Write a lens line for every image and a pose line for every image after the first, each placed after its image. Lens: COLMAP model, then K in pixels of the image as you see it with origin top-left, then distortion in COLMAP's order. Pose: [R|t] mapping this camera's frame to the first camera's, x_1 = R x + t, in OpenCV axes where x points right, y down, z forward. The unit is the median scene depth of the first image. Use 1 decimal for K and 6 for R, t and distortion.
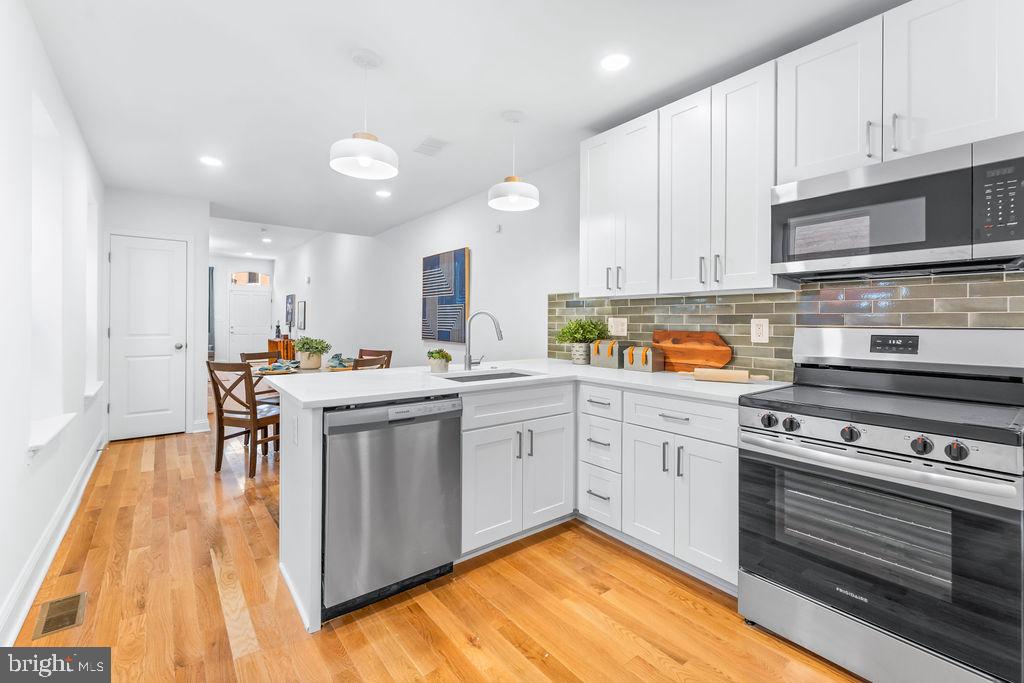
lens RADIAL K [[436.5, 0, 508.5], [0, 436.5, 318.6], [0, 0, 1]] dist [0.003563, -0.001347]
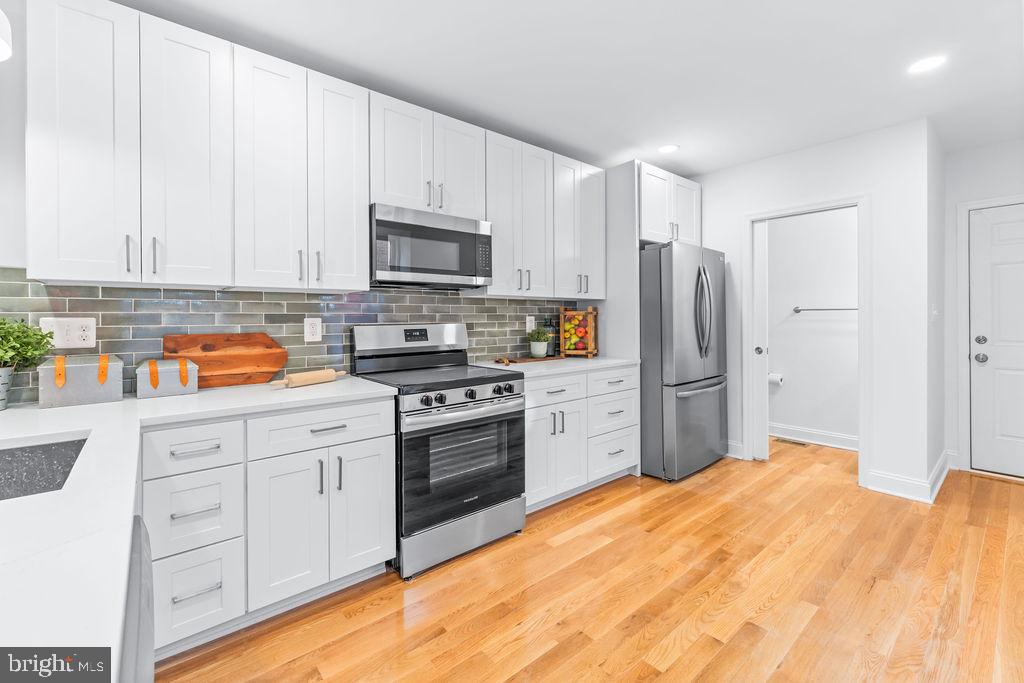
lens RADIAL K [[436.5, 0, 515.0], [0, 436.5, 319.3], [0, 0, 1]] dist [0.003563, -0.001347]
pose [[-0.035084, -0.010384, 0.999330, -0.416252], [-0.001649, 0.999945, 0.010332, -0.007214], [-0.999383, -0.001286, -0.035099, 0.508188]]
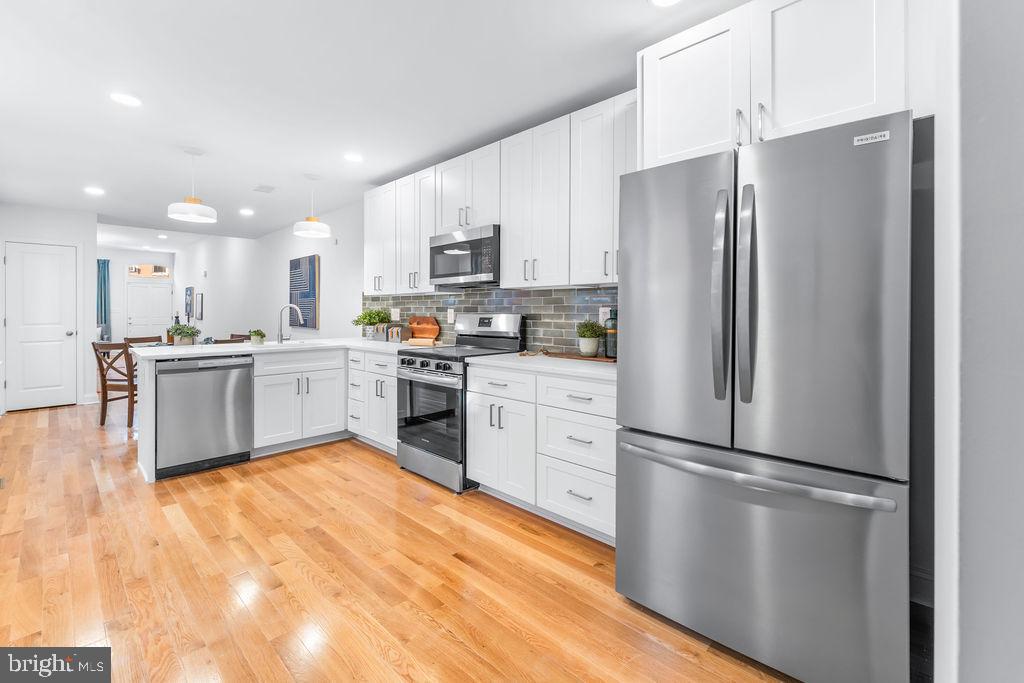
lens RADIAL K [[436.5, 0, 503.5], [0, 436.5, 310.7], [0, 0, 1]] dist [0.003563, -0.001347]
pose [[0.991549, -0.005749, 0.129608, 0.503850], [0.004955, 0.999967, 0.006444, -0.002641], [-0.129641, -0.005747, 0.991544, -0.640166]]
